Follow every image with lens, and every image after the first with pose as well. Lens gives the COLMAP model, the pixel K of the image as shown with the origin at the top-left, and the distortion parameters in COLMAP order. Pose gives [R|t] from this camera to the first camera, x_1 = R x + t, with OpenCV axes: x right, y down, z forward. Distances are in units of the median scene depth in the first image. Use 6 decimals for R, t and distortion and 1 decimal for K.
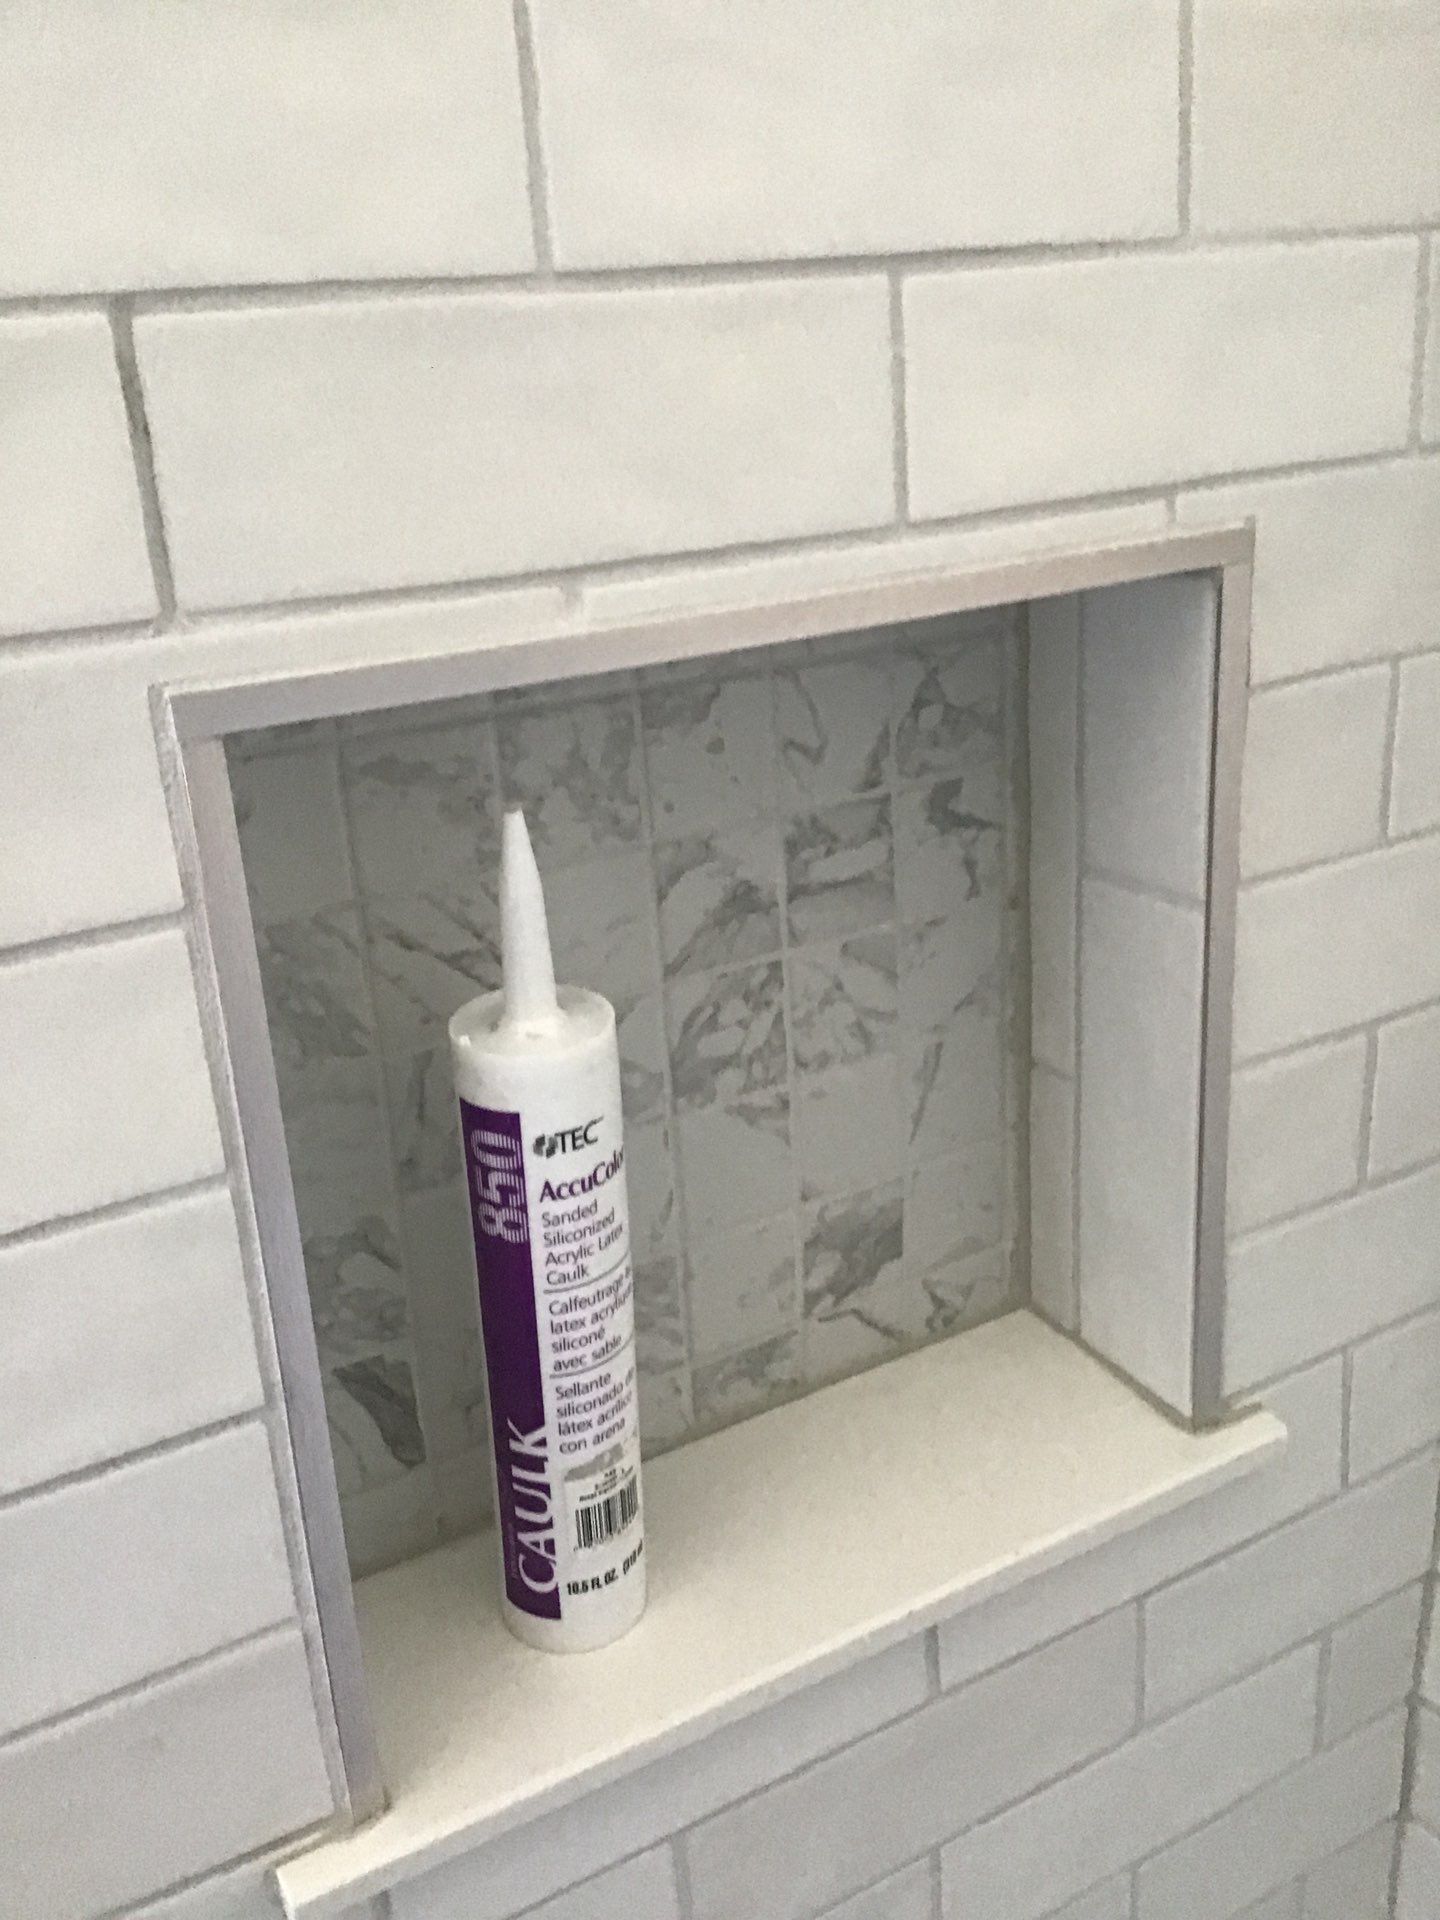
lens RADIAL K [[1762.3, 0, 720.0], [0, 1762.3, 960.0], [0, 0, 1]] dist [0.117102, -0.262705]
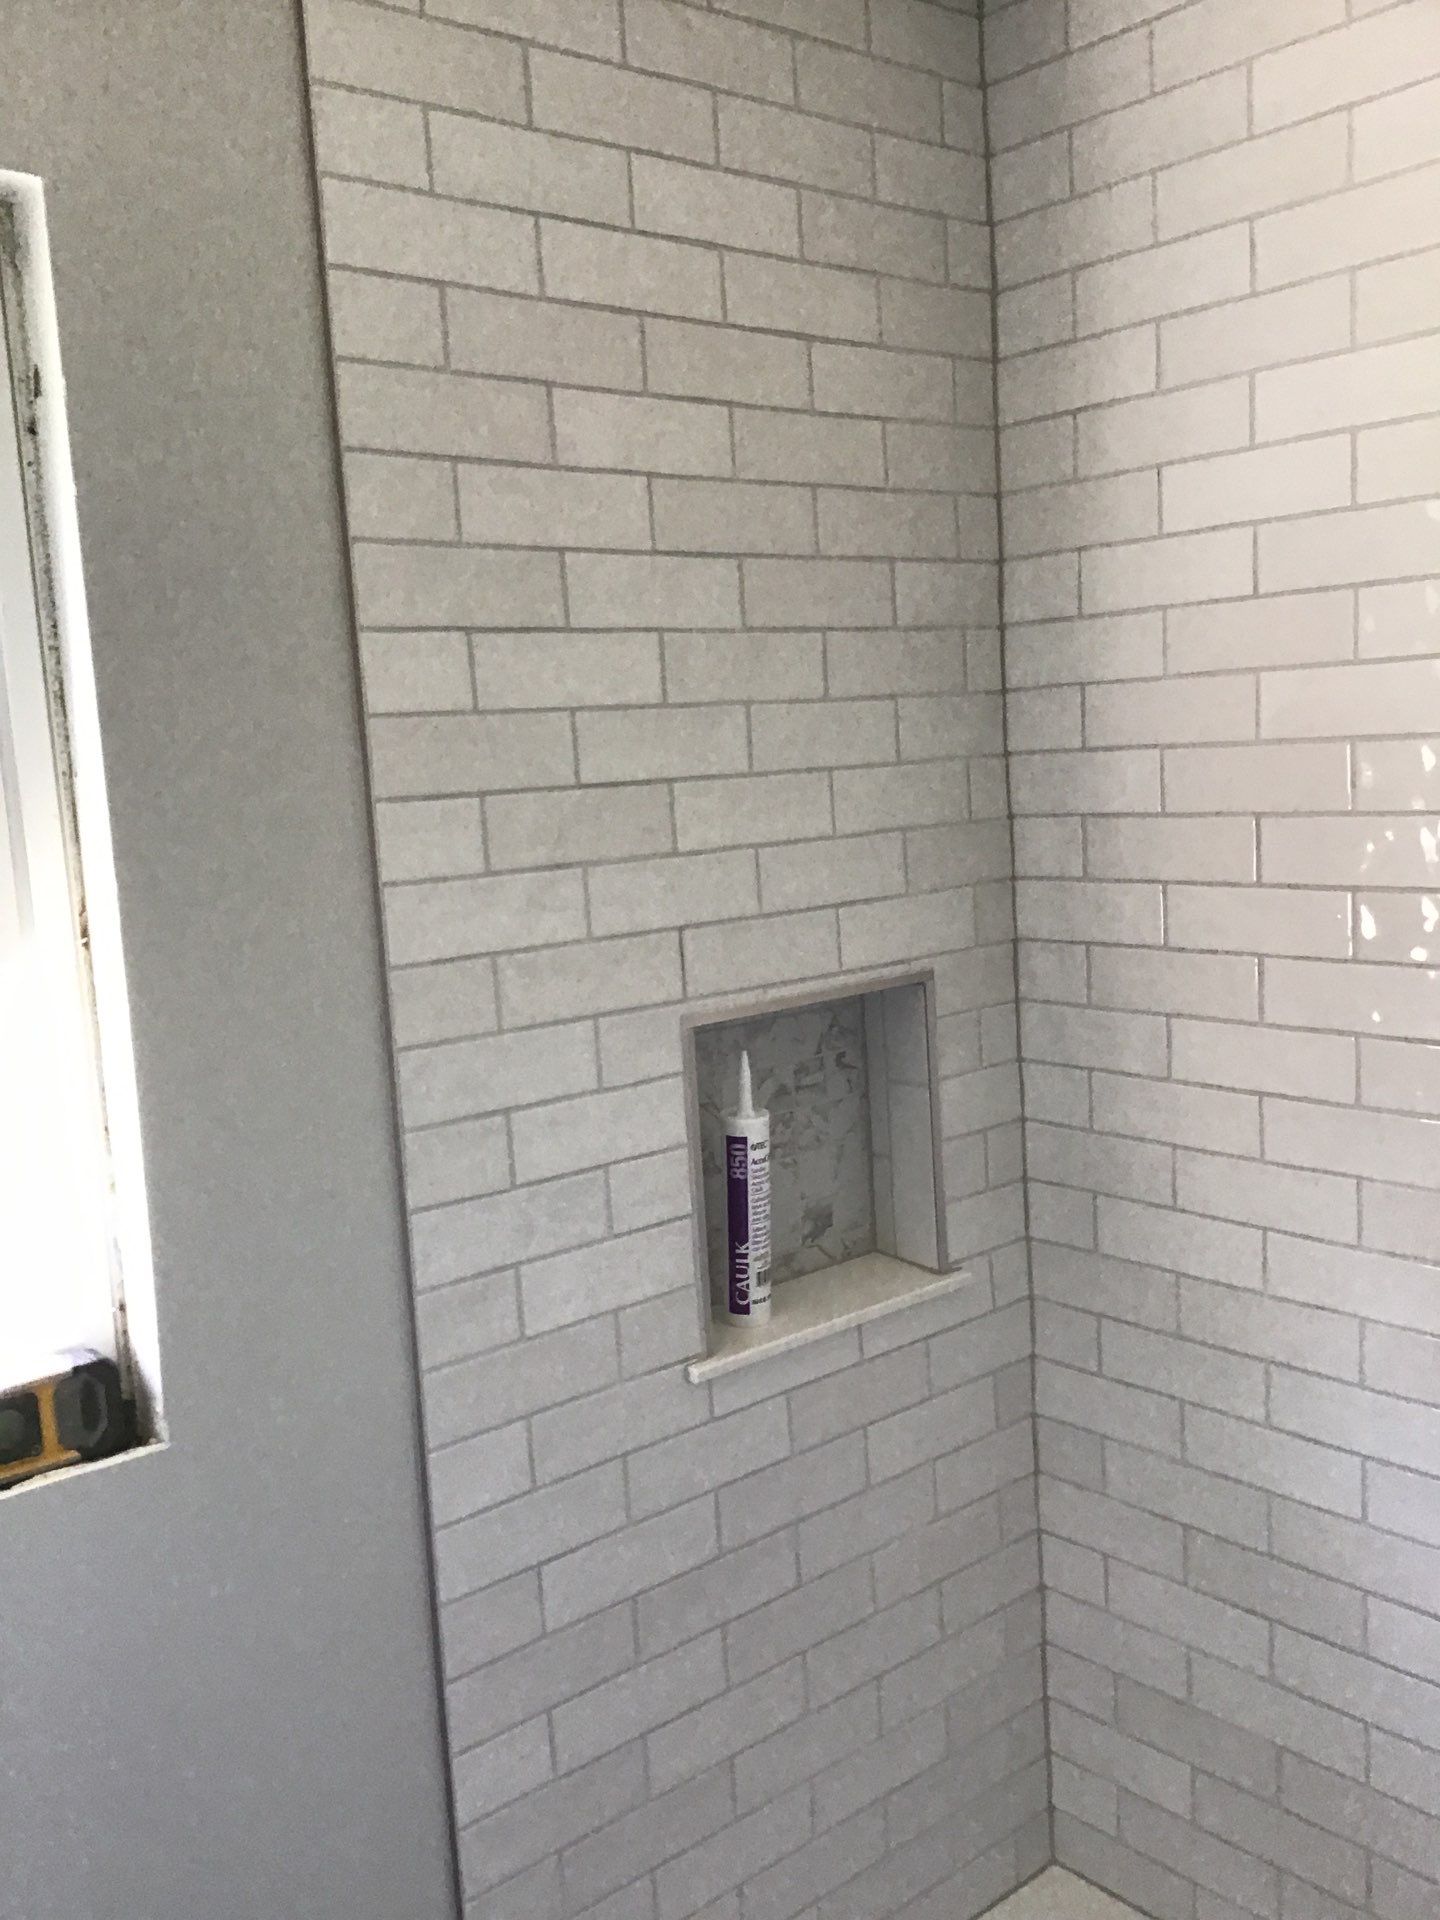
lens RADIAL K [[1762.3, 0, 720.0], [0, 1762.3, 960.0], [0, 0, 1]] dist [0.117102, -0.262705]
pose [[0.984871, -0.021806, 0.171909, -0.615080], [0.060375, 0.973071, -0.222459, 0.420794], [-0.162429, 0.229473, 0.959666, -1.967185]]
